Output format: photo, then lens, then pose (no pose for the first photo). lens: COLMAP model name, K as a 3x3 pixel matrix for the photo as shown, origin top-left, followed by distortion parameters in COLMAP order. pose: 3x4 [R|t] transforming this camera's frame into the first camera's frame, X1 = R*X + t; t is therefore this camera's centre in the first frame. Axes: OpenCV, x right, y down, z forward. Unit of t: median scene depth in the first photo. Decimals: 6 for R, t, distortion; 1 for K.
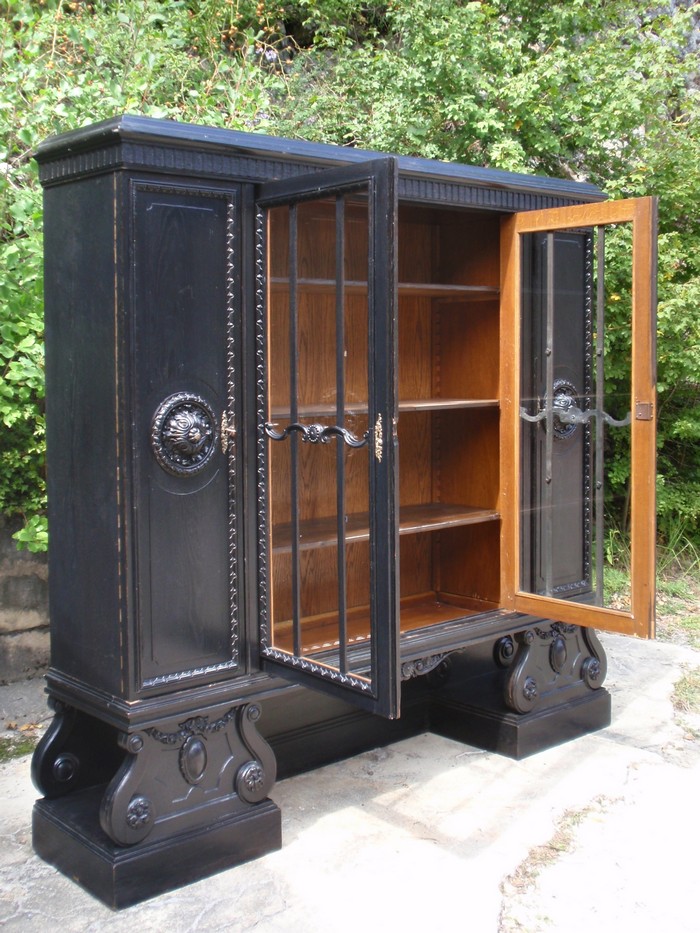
lens RADIAL K [[1114.2, 0, 349.2], [0, 1114.2, 409.4], [0, 0, 1]] dist [-0.015534, 0.004372]
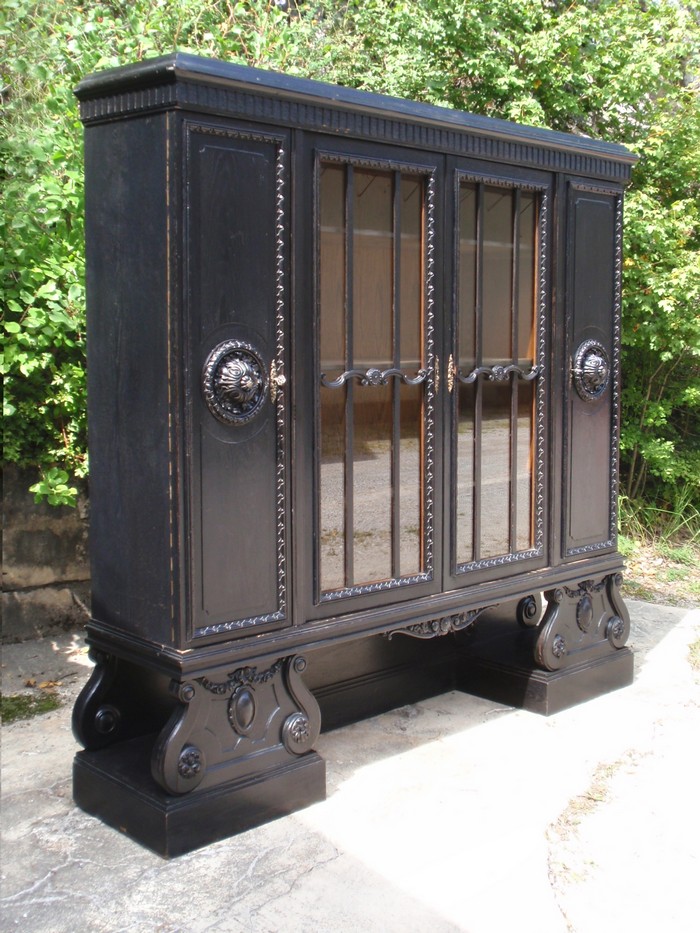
lens RADIAL K [[1152.3, 0, 414.5], [0, 1152.3, 405.2], [0, 0, 1]] dist [-0.010071, -0.016112]
pose [[0.996656, 0.019382, 0.079380, -0.059562], [-0.021283, 0.999505, 0.023169, 0.013168], [-0.078892, -0.024781, 0.996575, -0.022589]]
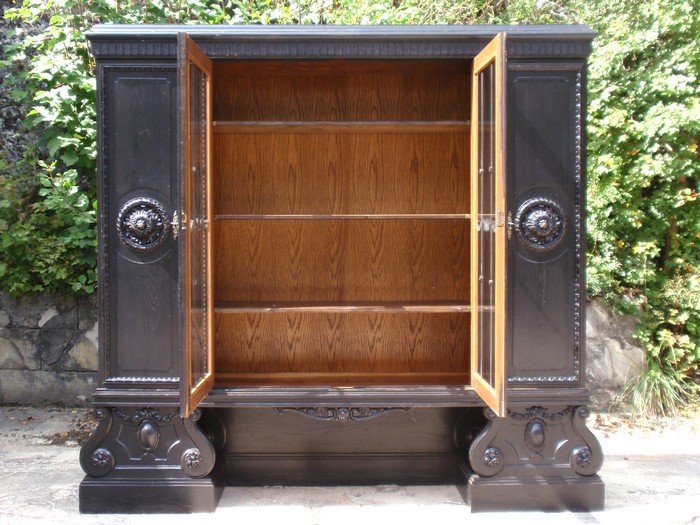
lens RADIAL K [[927.1, 0, 350.0], [0, 927.1, 262.5], [0, 0, 1]] dist [0.003937, 0.029966]
pose [[0.769368, 0.027926, -0.638195, 0.717319], [-0.033129, 0.999444, 0.003795, 0.048476], [0.637946, 0.018223, 0.769865, 0.147658]]
